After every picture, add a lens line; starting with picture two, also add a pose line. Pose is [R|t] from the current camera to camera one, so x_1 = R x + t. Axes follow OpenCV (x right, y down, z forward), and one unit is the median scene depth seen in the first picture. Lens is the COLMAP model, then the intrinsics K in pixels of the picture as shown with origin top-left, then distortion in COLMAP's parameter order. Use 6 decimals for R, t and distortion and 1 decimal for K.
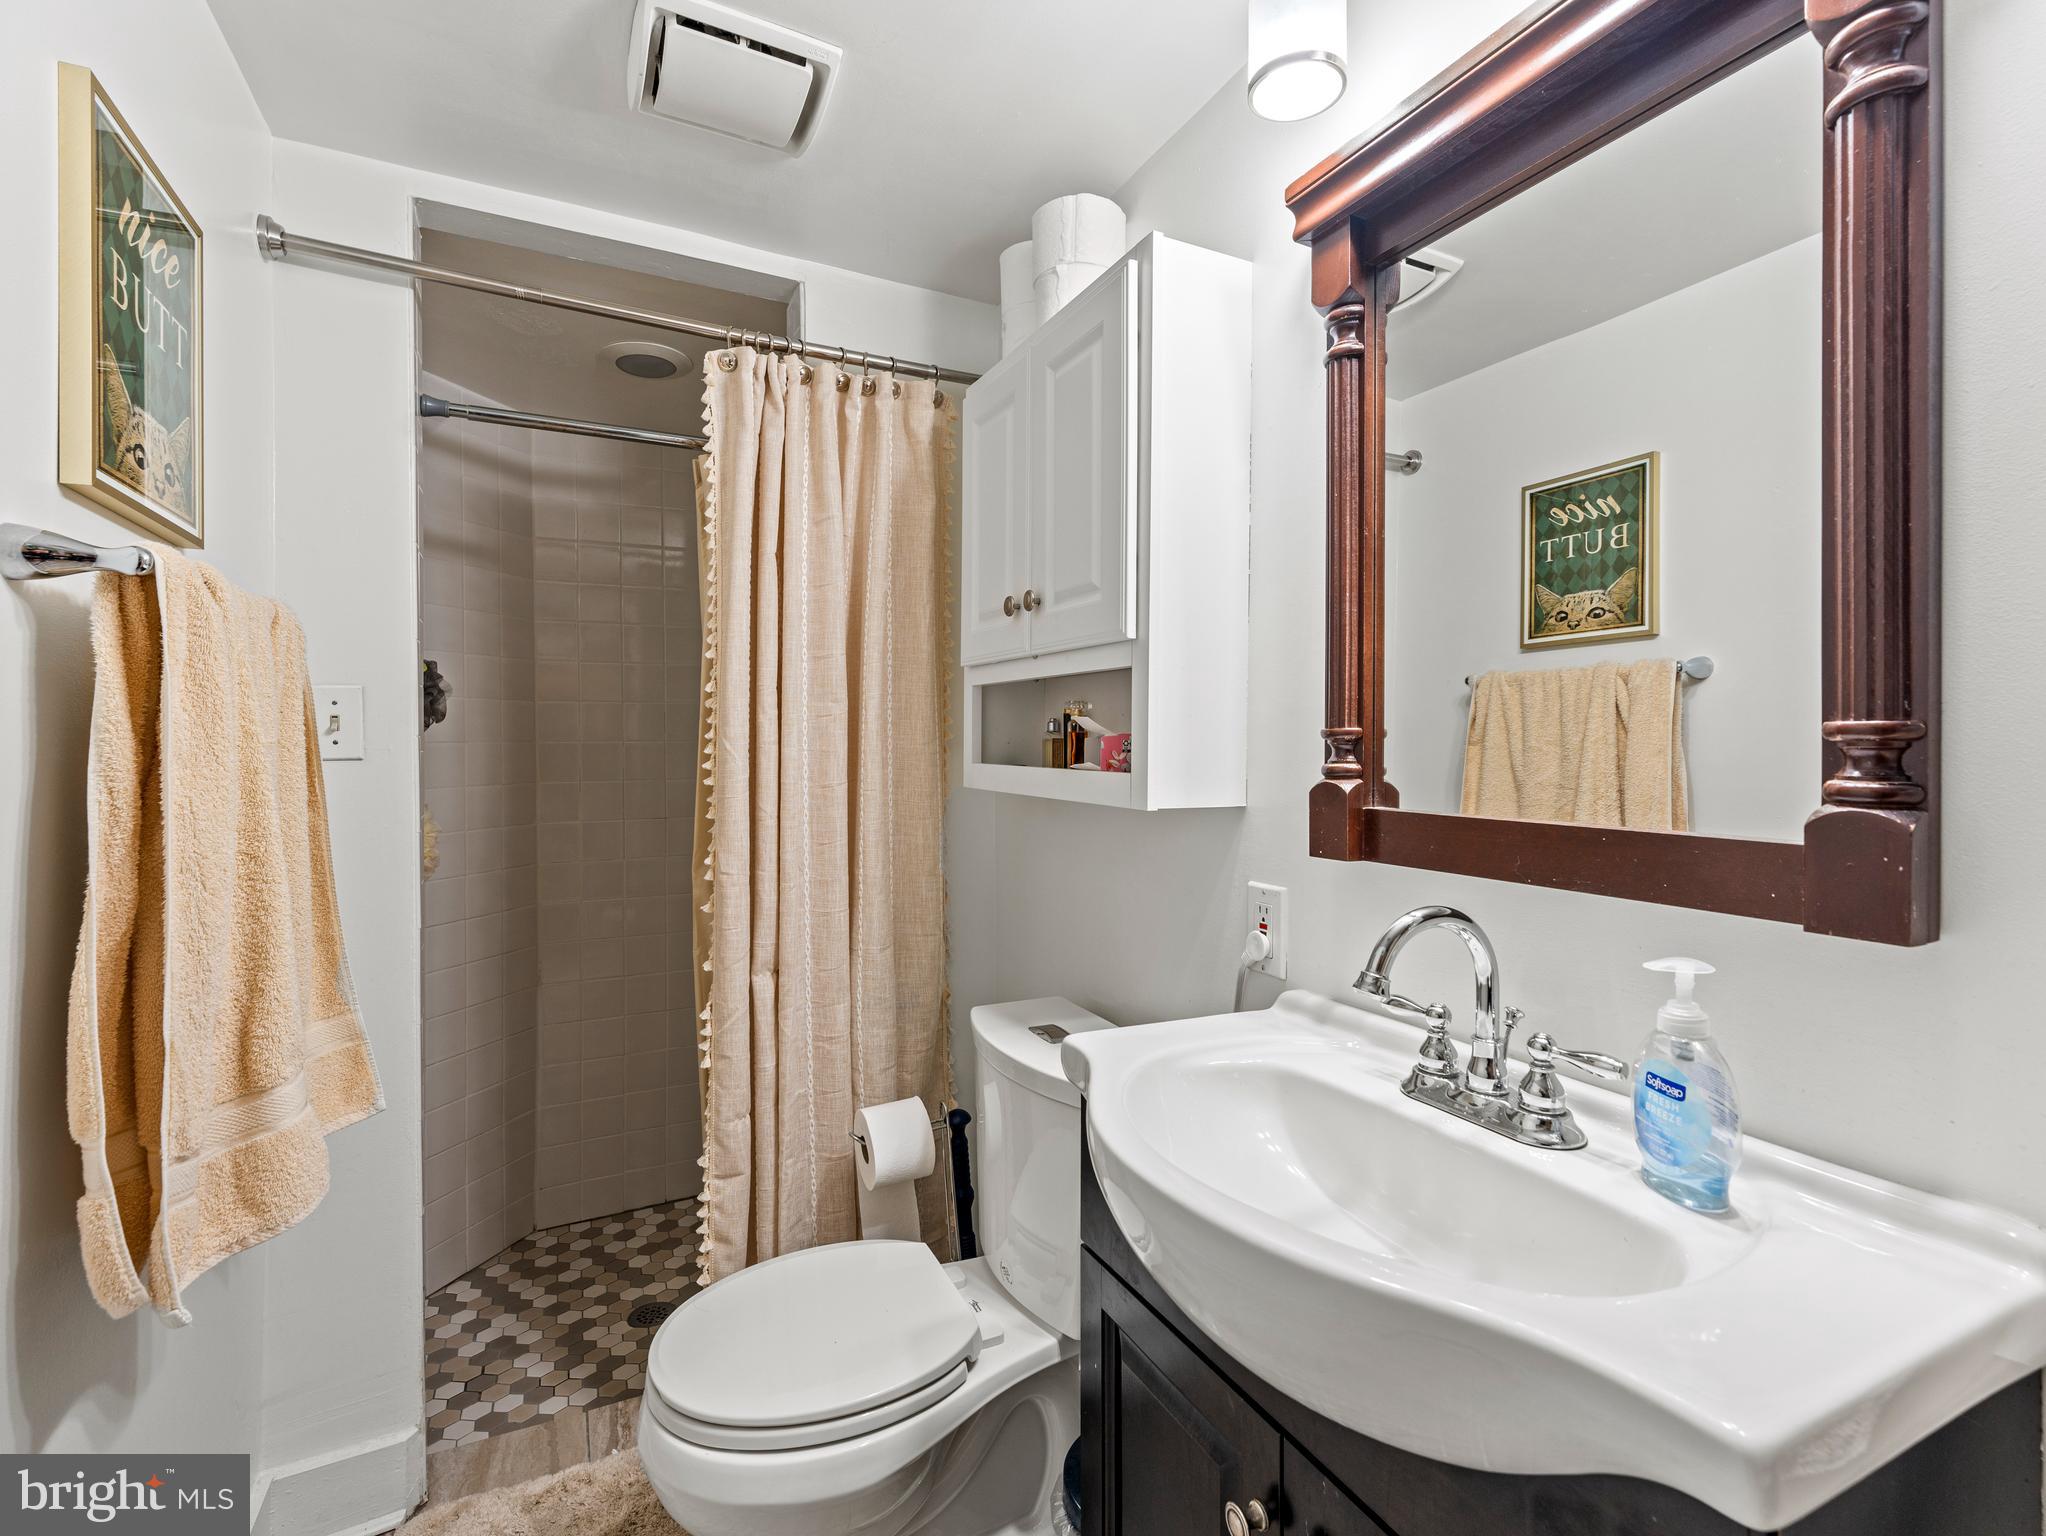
lens RADIAL K [[921.4, 0, 1018.7], [0, 921.4, 761.4], [0, 0, 1]] dist [0.000552, -0.000622]
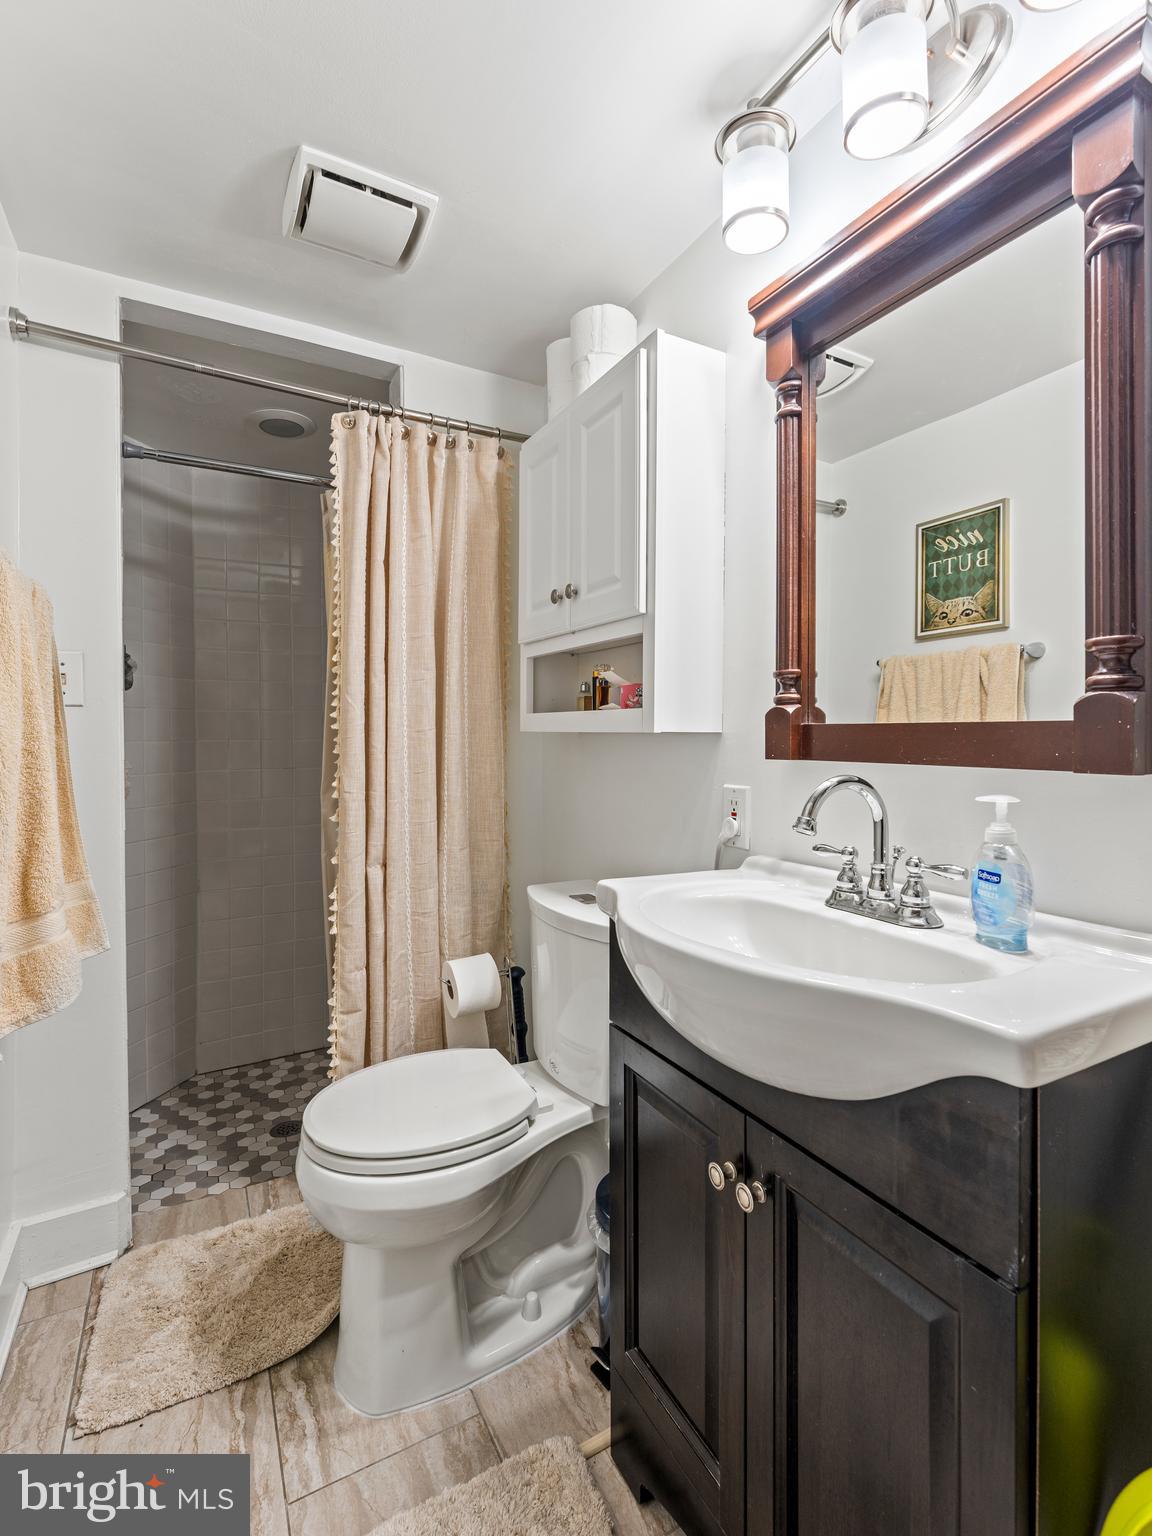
lens RADIAL K [[711.0, 0, 575.3], [0, 711.0, 757.5], [0, 0, 1]] dist [-0.004456, -0.001706]
pose [[0.999221, -0.001805, 0.039416, -0.023580], [0.001667, 0.999992, 0.003523, 0.078953], [-0.039422, -0.003454, 0.999217, -0.091283]]
